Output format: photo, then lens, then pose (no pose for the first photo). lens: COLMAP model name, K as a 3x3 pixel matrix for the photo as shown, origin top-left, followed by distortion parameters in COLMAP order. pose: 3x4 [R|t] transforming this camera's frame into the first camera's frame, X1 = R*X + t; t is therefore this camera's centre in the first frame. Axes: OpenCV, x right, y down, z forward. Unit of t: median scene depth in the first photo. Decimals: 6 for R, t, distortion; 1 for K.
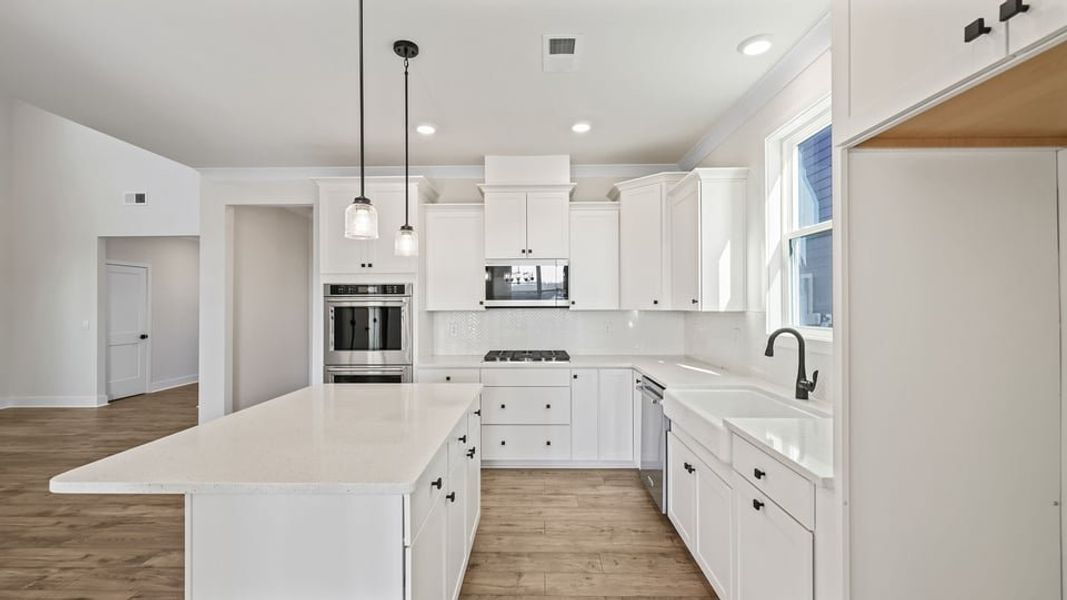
lens RADIAL K [[451.2, 0, 530.7], [0, 451.2, 302.2], [0, 0, 1]] dist [0.002205, 0.000446]
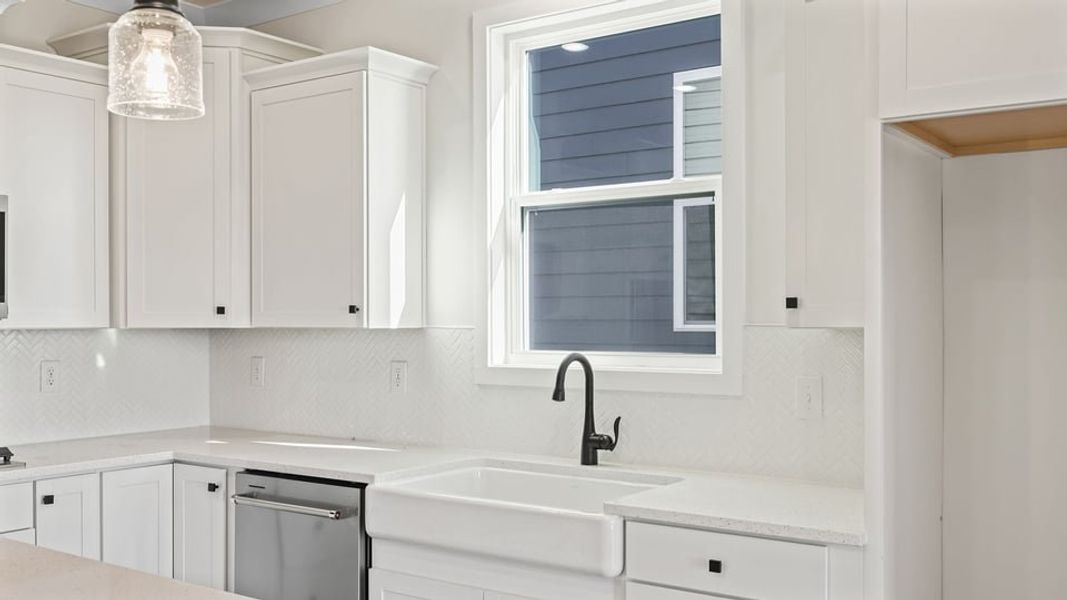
lens RADIAL K [[1037.6, 0, 533.2], [0, 1037.6, 321.6], [0, 0, 1]] dist [-0.012187, -0.006364]
pose [[0.579677, -0.002109, 0.814843, -0.521748], [-0.005151, 0.999967, 0.006253, 0.004073], [-0.814830, -0.007822, 0.579647, 0.188083]]
